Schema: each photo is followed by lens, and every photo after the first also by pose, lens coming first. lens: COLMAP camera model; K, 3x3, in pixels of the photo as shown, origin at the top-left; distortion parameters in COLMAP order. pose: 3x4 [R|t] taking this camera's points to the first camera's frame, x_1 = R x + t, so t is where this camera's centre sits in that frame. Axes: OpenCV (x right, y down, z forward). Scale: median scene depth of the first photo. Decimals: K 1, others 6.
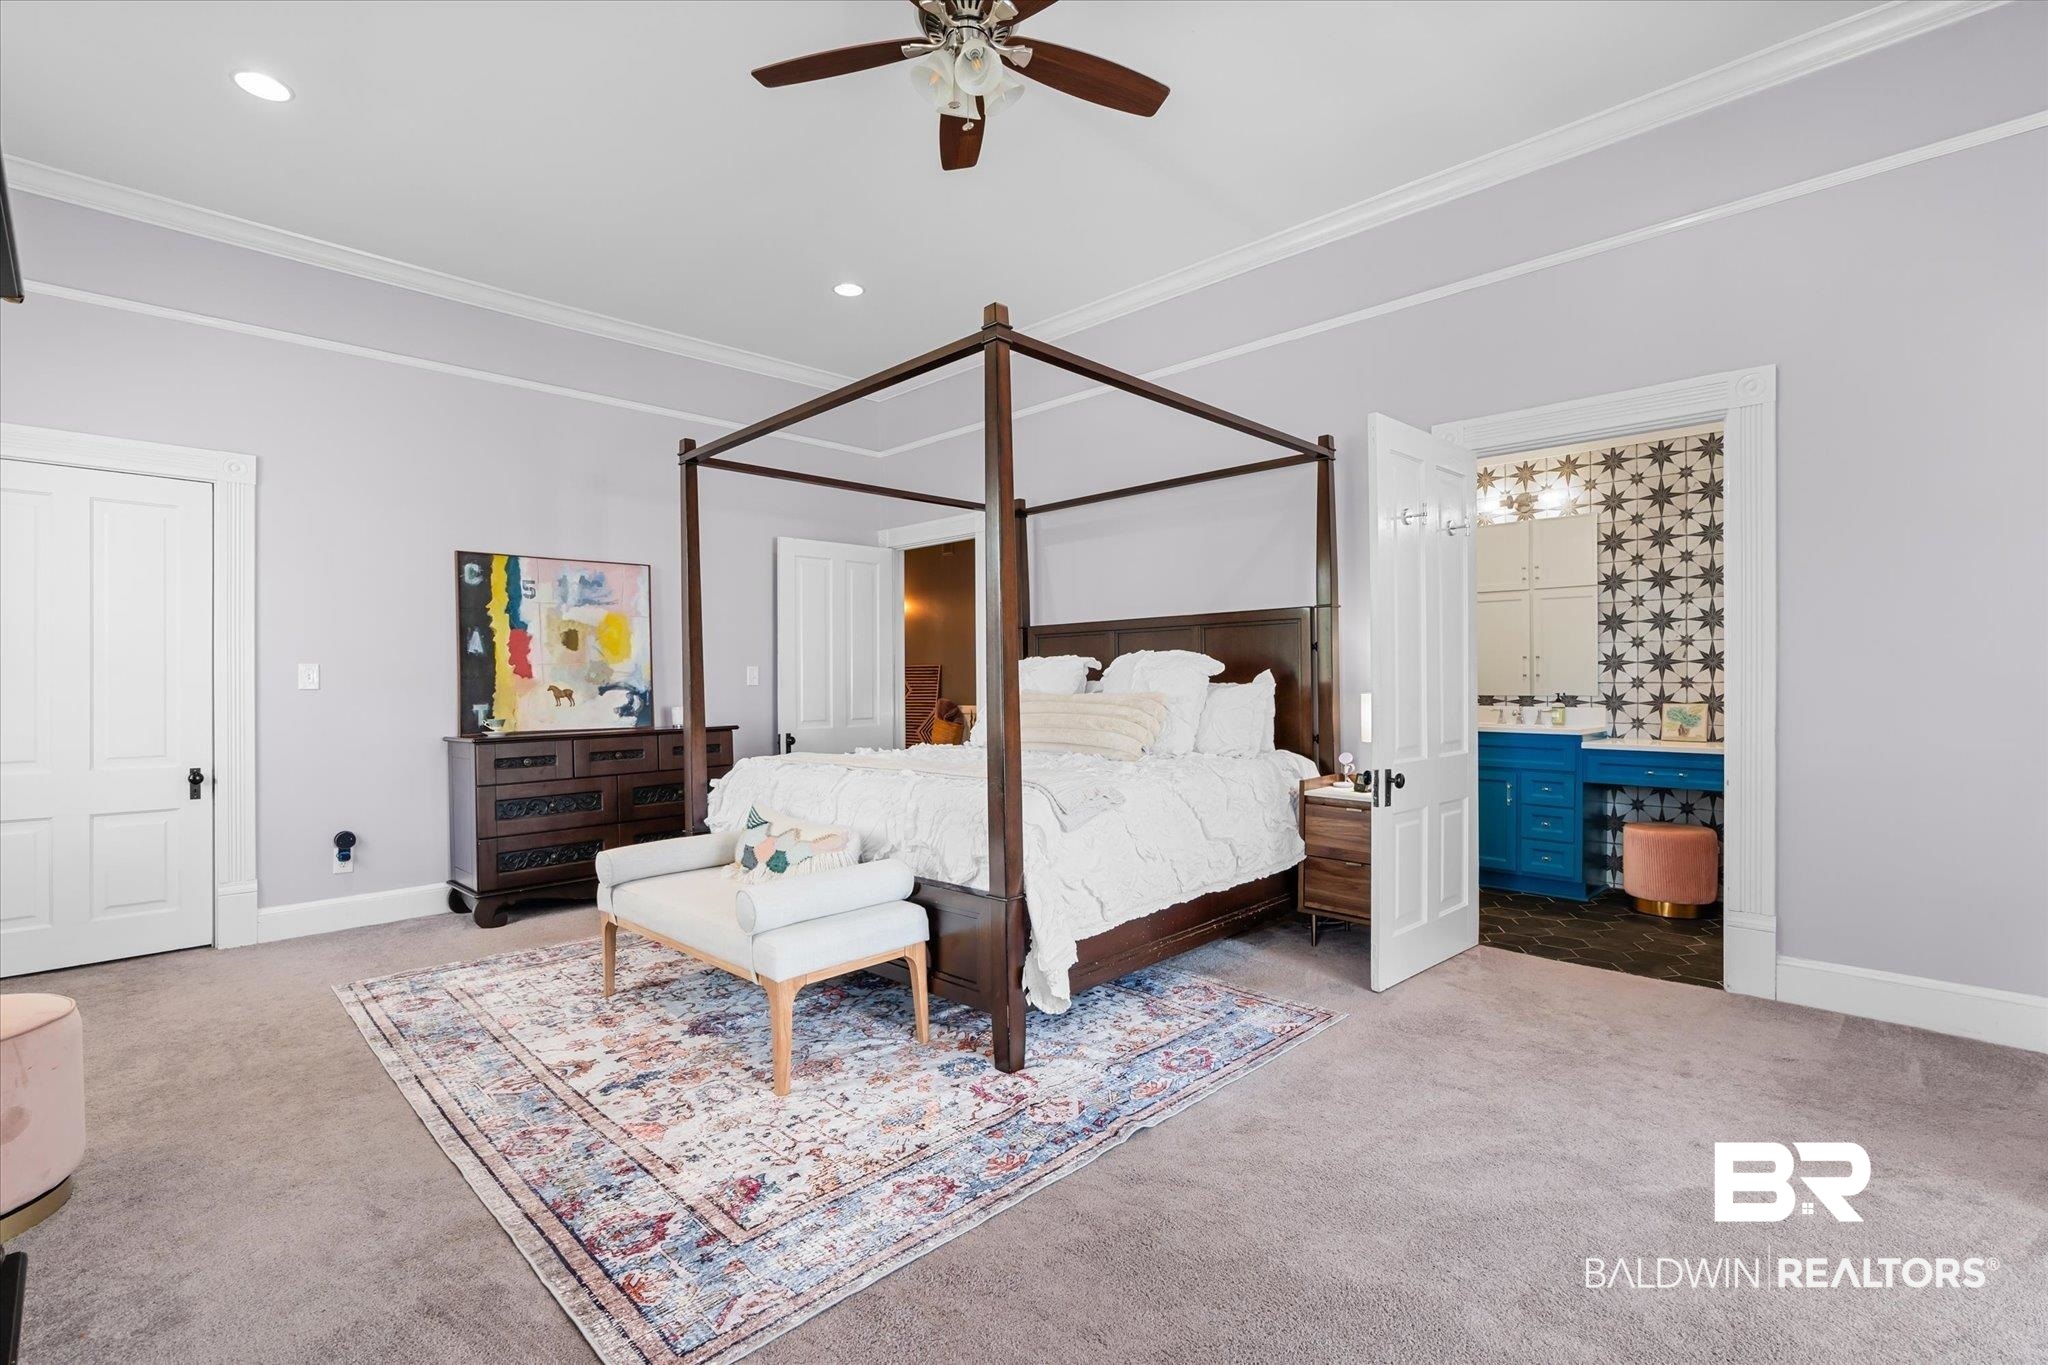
lens RADIAL K [[933.7, 0, 1022.0], [0, 933.7, 676.9], [0, 0, 1]] dist [-0.000879, 0.000660]
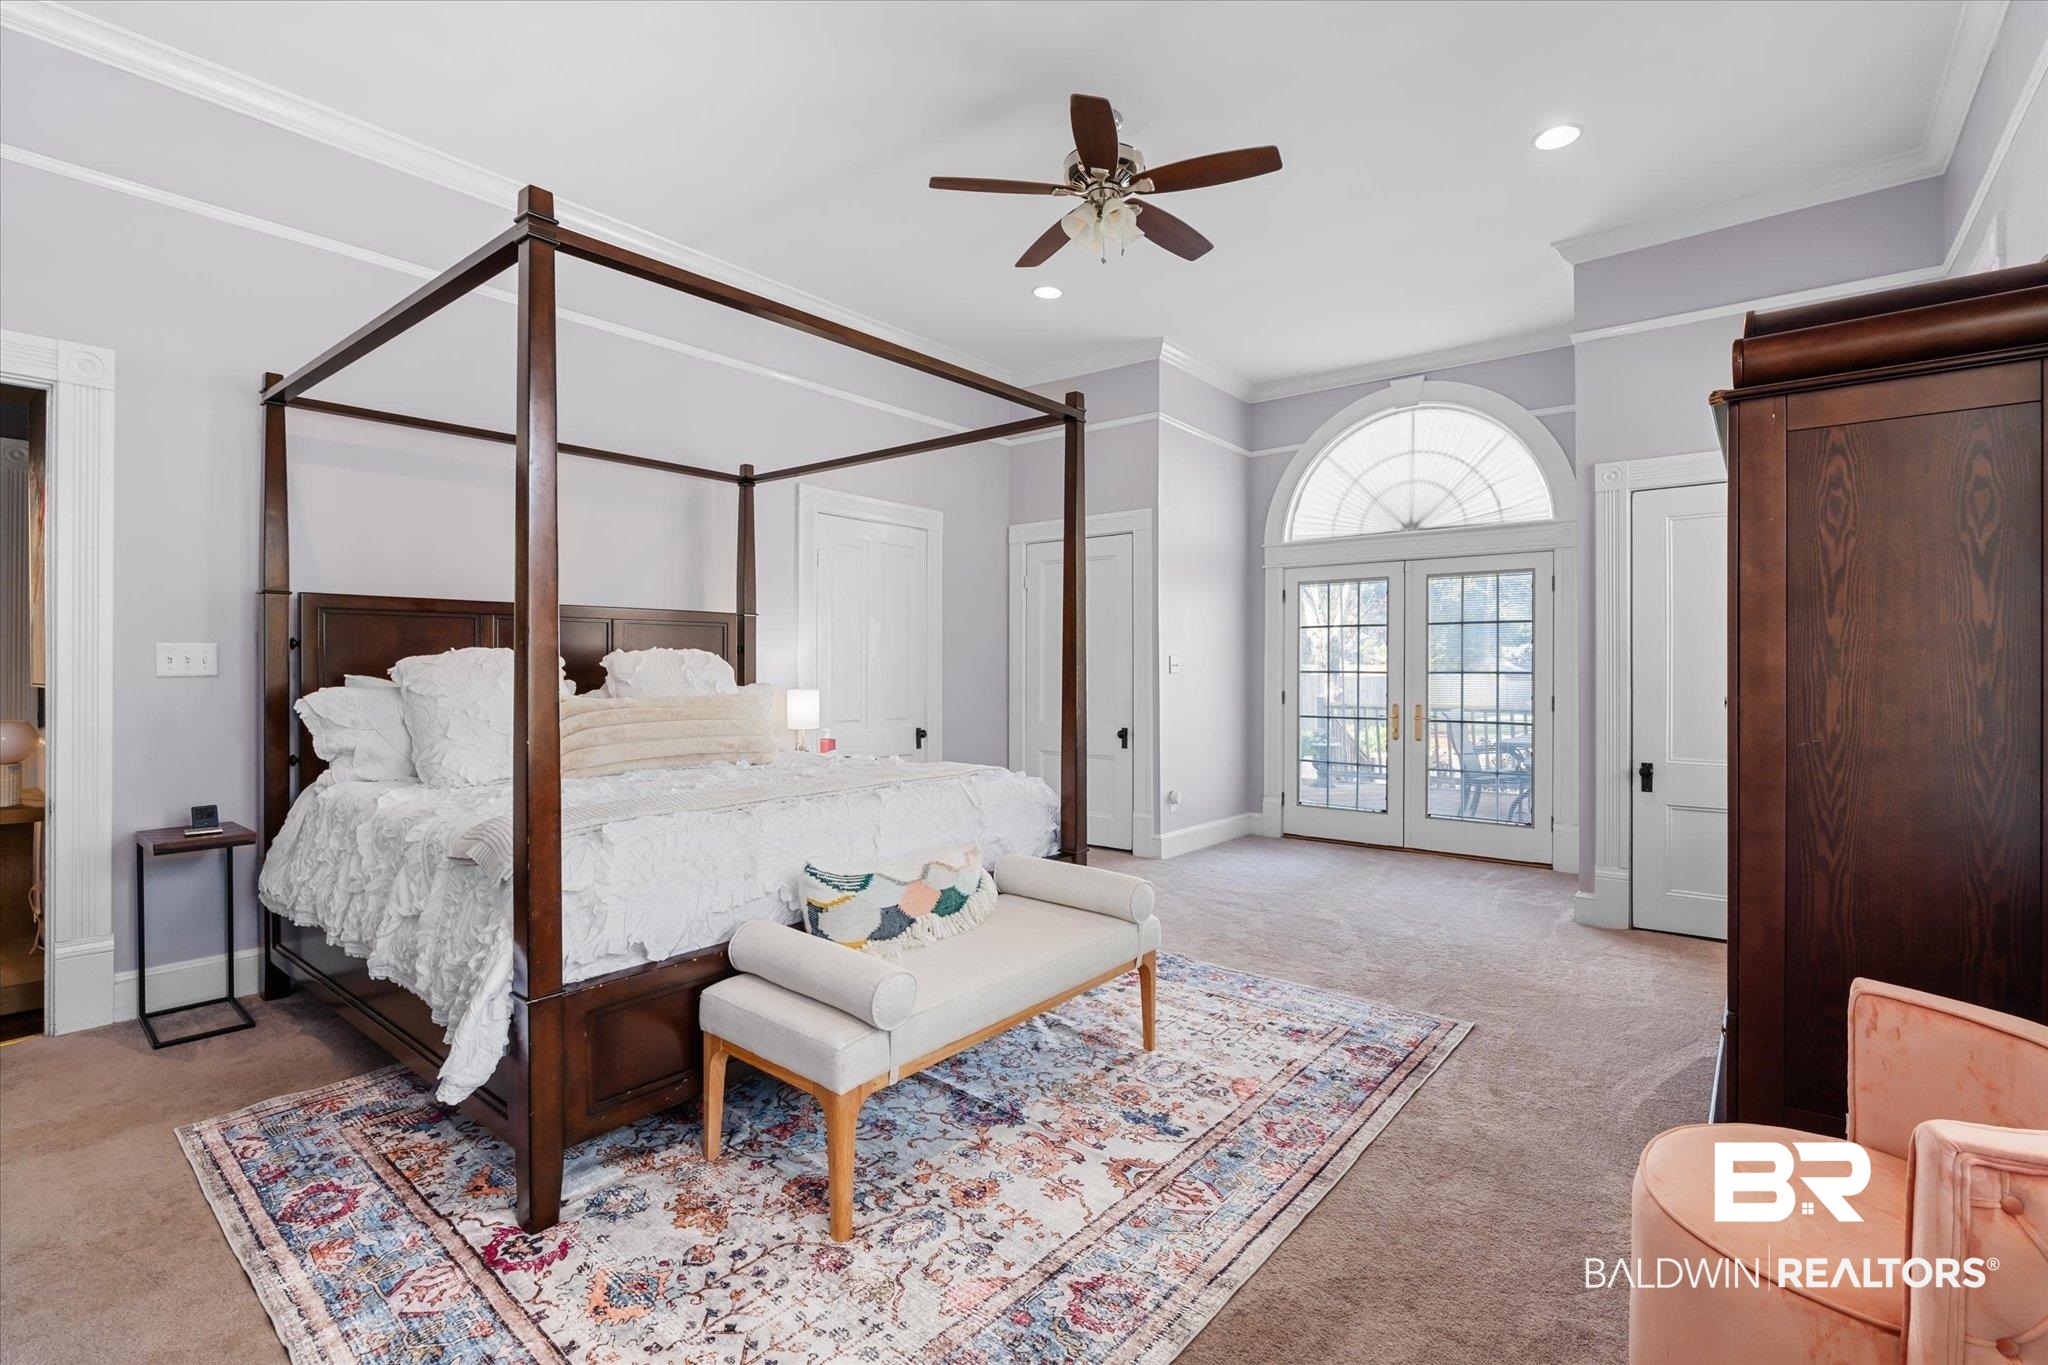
lens RADIAL K [[933.7, 0, 1026.5], [0, 933.7, 685.4], [0, 0, 1]] dist [-0.000879, 0.000660]
pose [[-0.108930, -0.001980, 0.994047, -1.296491], [-0.007859, 0.999968, 0.001130, 0.002418], [-0.994018, -0.007689, -0.108942, 1.206638]]
